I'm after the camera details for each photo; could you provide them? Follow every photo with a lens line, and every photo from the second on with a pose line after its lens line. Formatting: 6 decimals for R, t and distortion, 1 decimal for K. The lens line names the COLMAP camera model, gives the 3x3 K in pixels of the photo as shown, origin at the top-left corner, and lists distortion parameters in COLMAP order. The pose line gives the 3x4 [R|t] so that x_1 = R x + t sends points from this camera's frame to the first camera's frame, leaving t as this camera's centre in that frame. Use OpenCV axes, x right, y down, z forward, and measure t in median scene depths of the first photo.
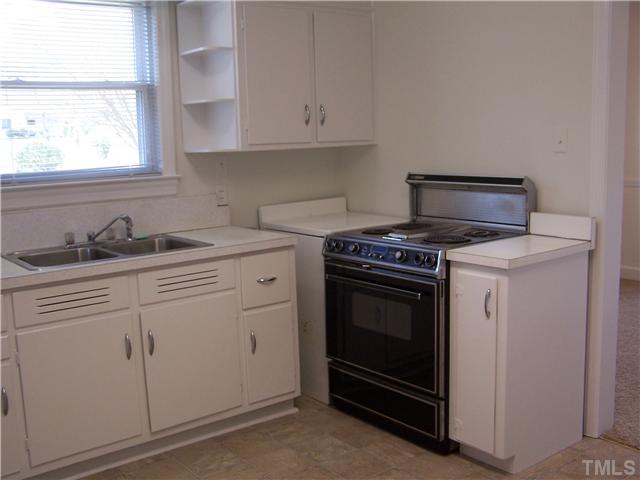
lens RADIAL K [[725.6, 0, 317.5], [0, 725.6, 242.3], [0, 0, 1]] dist [-0.197831, 0.379982]
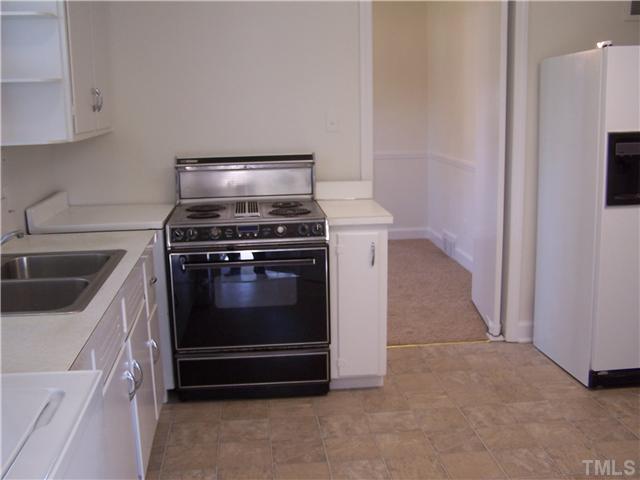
lens RADIAL K [[725.6, 0, 317.5], [0, 725.6, 242.3], [0, 0, 1]] dist [-0.197831, 0.379982]
pose [[0.523242, -0.146887, 0.839429, -0.745037], [0.128522, 0.987368, 0.092662, -0.055401], [-0.842437, 0.059401, 0.535511, 0.351765]]
